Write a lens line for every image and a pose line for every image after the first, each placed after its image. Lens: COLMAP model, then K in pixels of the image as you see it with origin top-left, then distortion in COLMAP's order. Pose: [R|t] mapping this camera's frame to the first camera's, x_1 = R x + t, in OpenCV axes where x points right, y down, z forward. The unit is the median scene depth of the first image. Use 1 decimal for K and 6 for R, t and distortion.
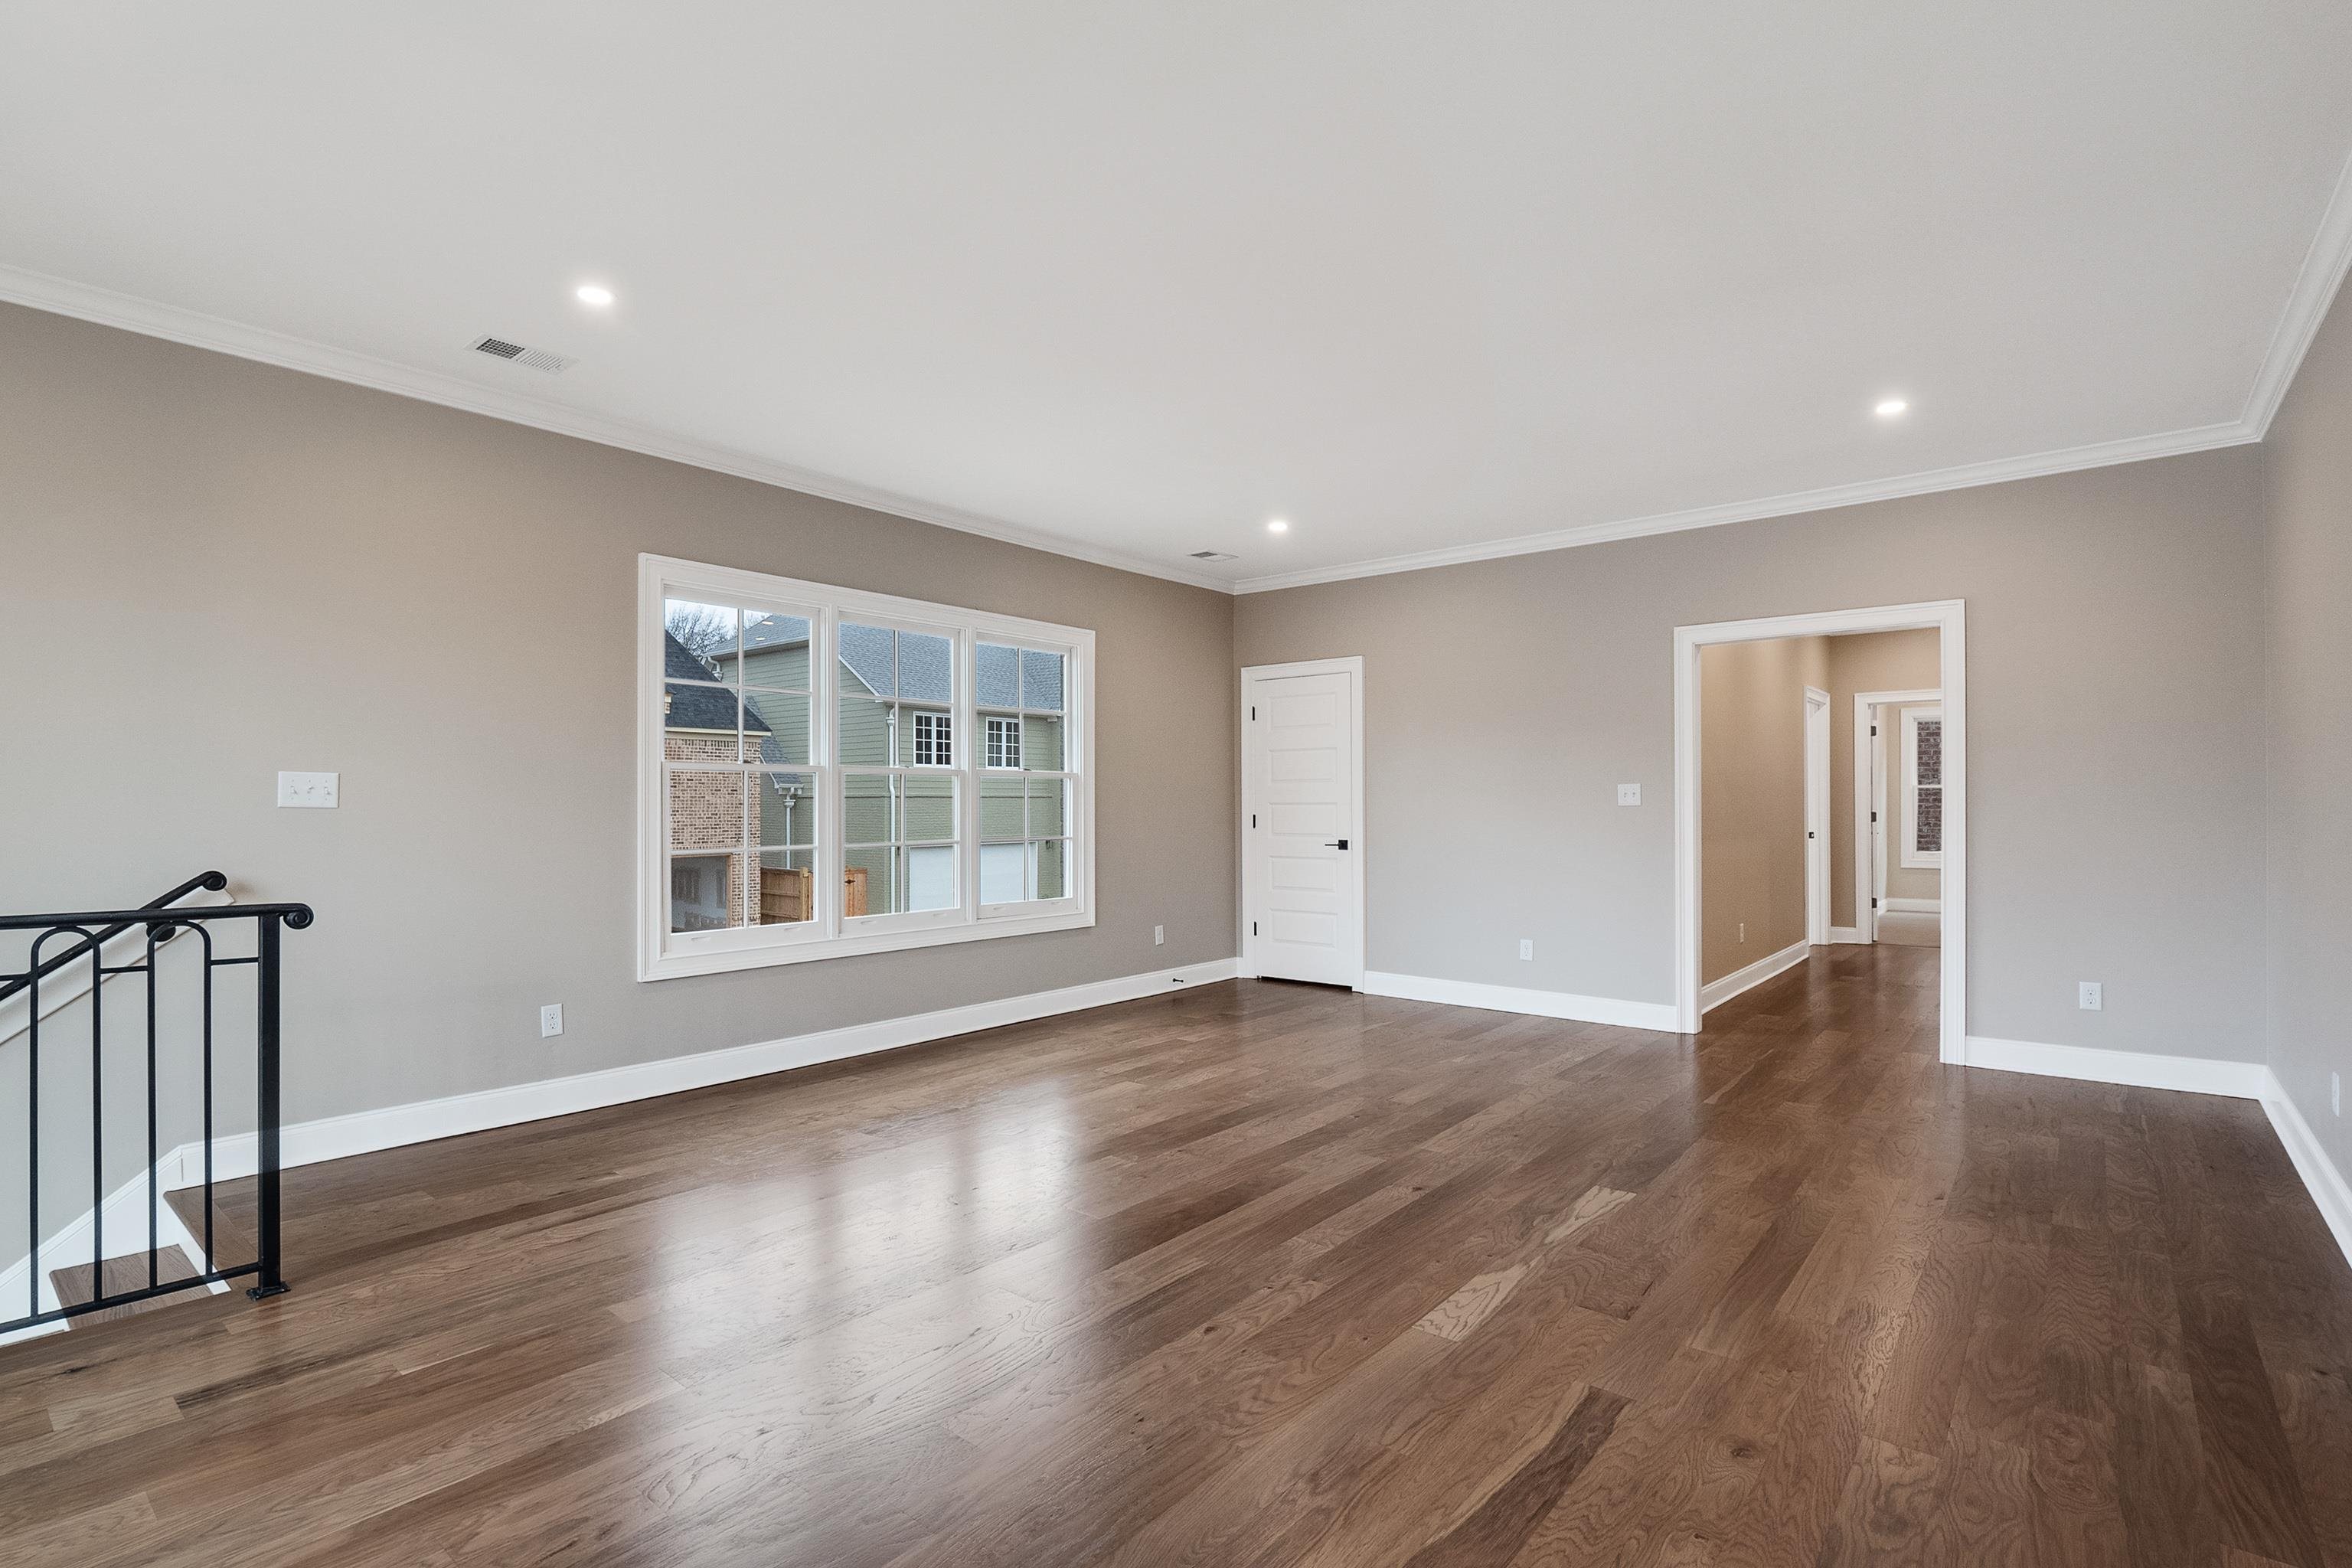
lens RADIAL K [[1107.3, 0, 1166.3], [0, 1107.3, 778.7], [0, 0, 1]] dist [-0.016770, -0.000759]
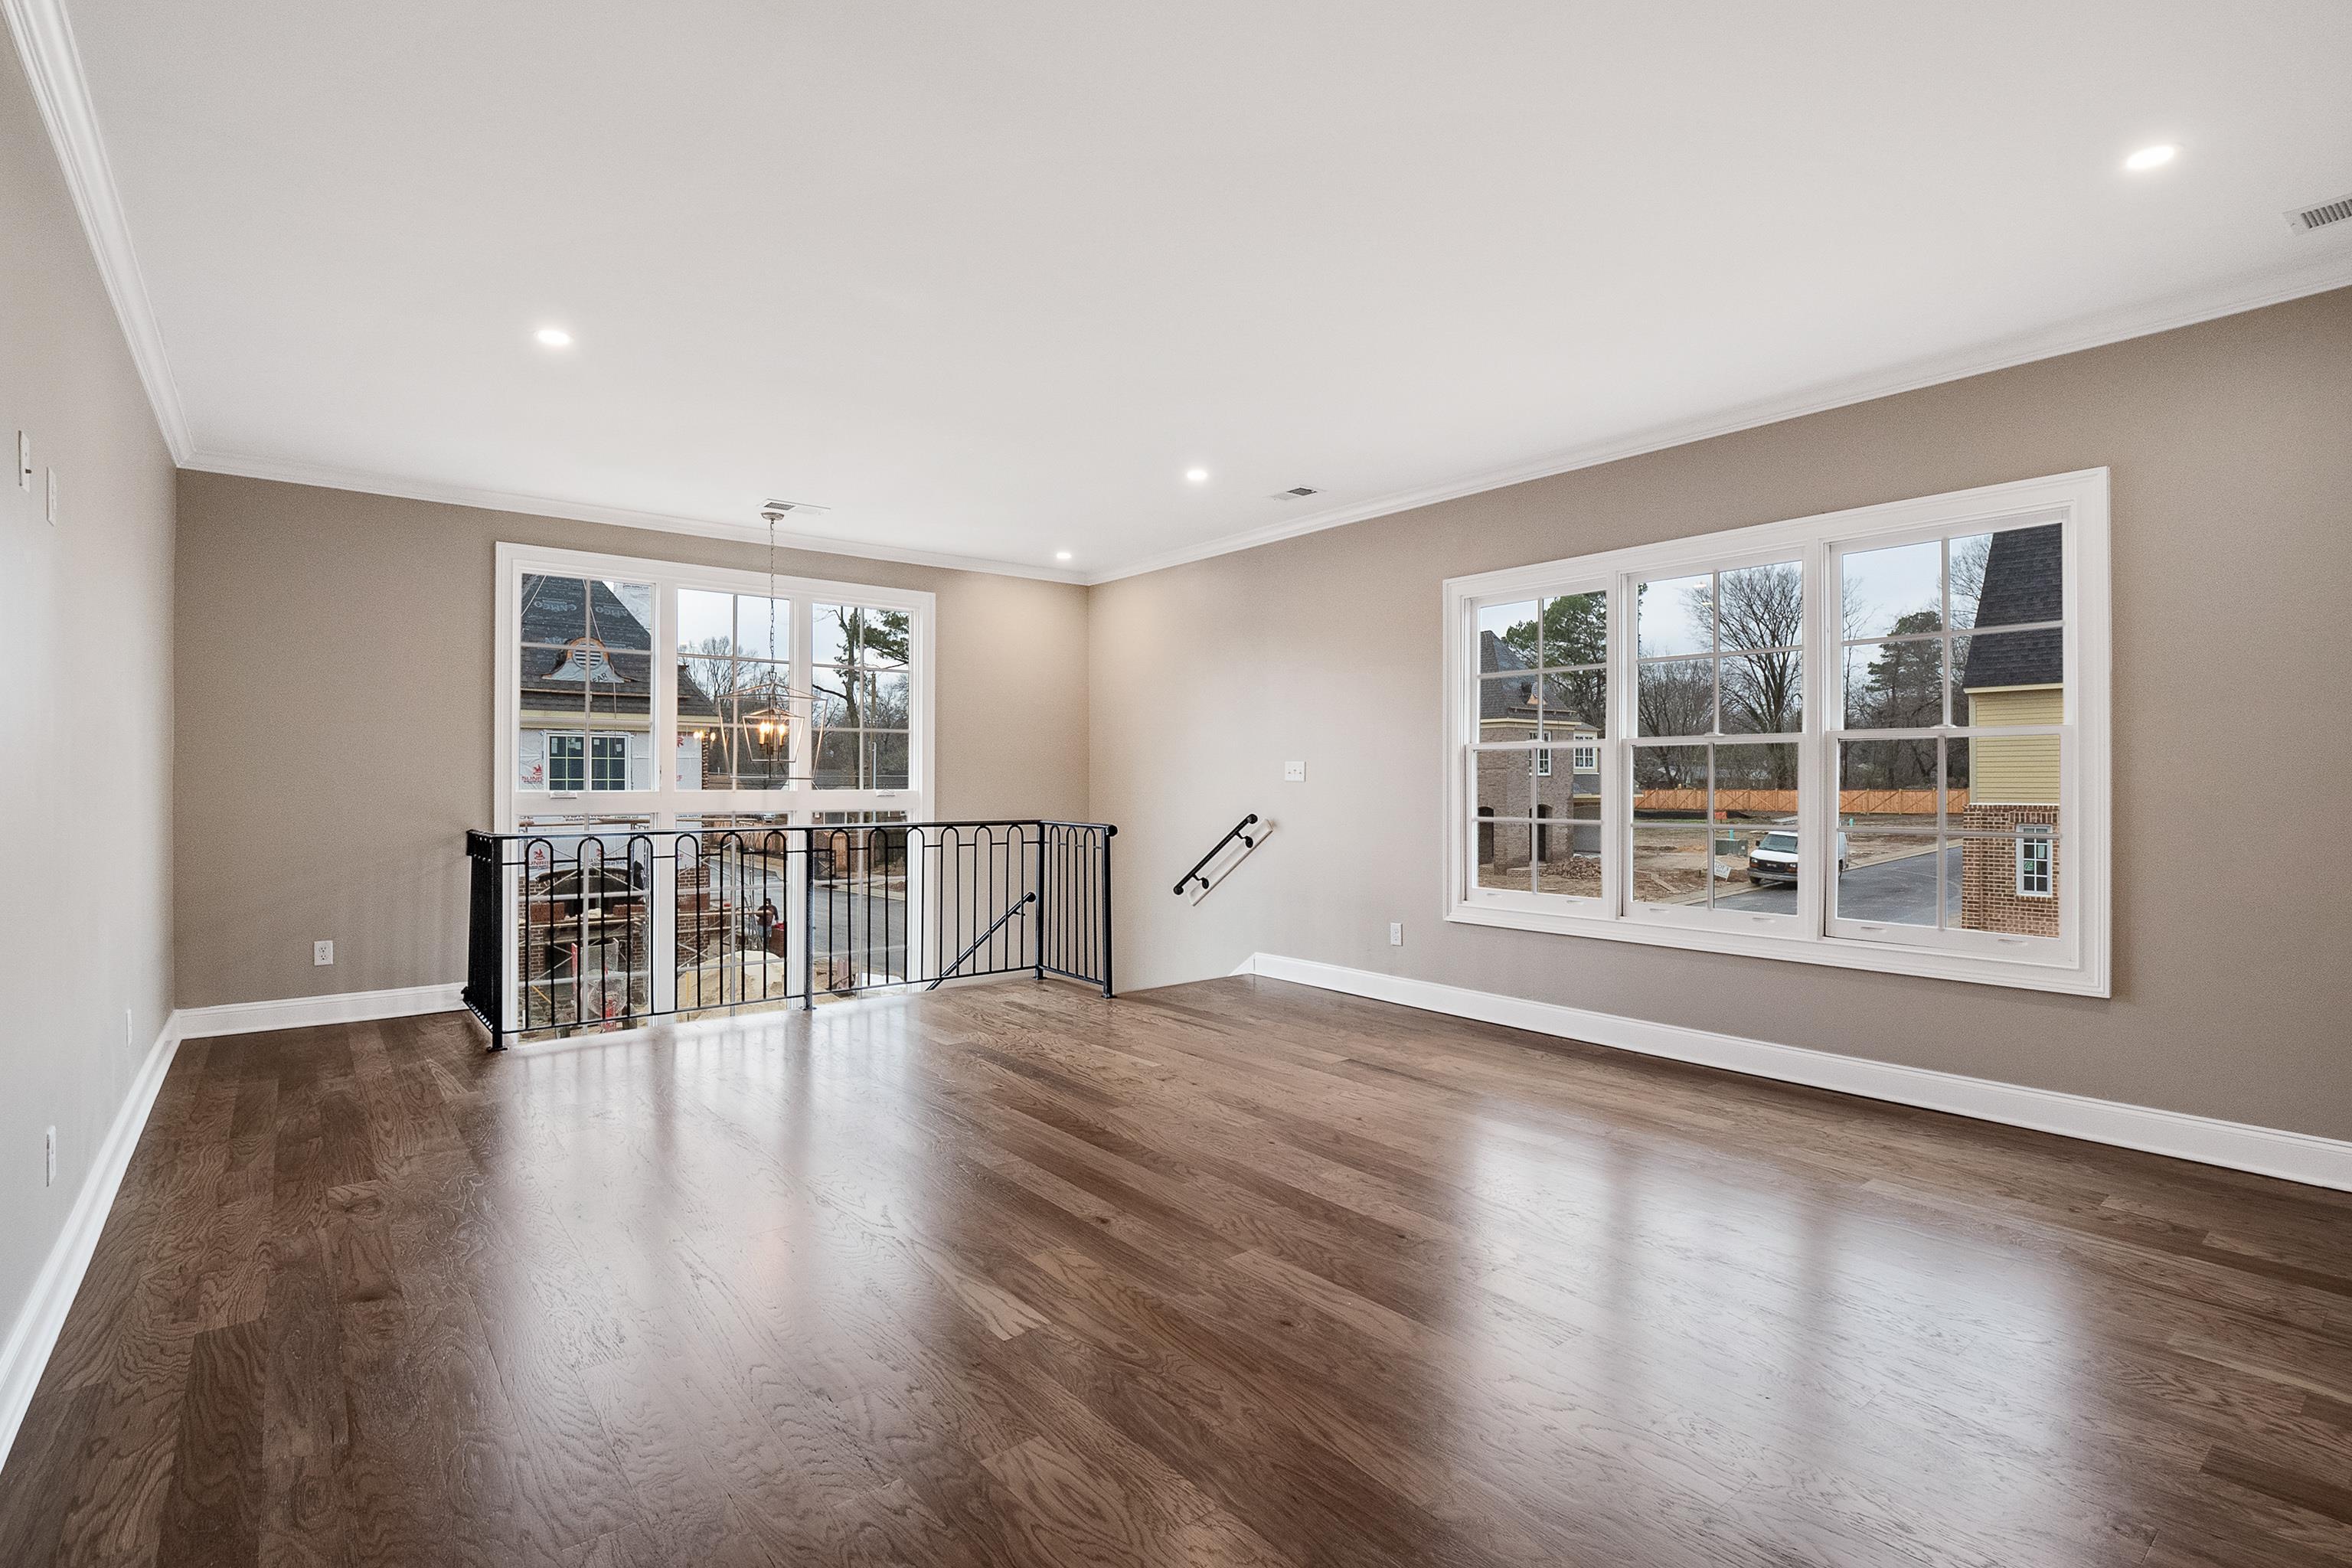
lens RADIAL K [[1107.3, 0, 1166.3], [0, 1107.3, 778.7], [0, 0, 1]] dist [-0.016770, -0.000759]
pose [[-0.198864, 0.000535, -0.980027, 0.913689], [0.022489, 0.999739, -0.004018, 0.022141], [0.979769, -0.022838, -0.198825, 1.046138]]
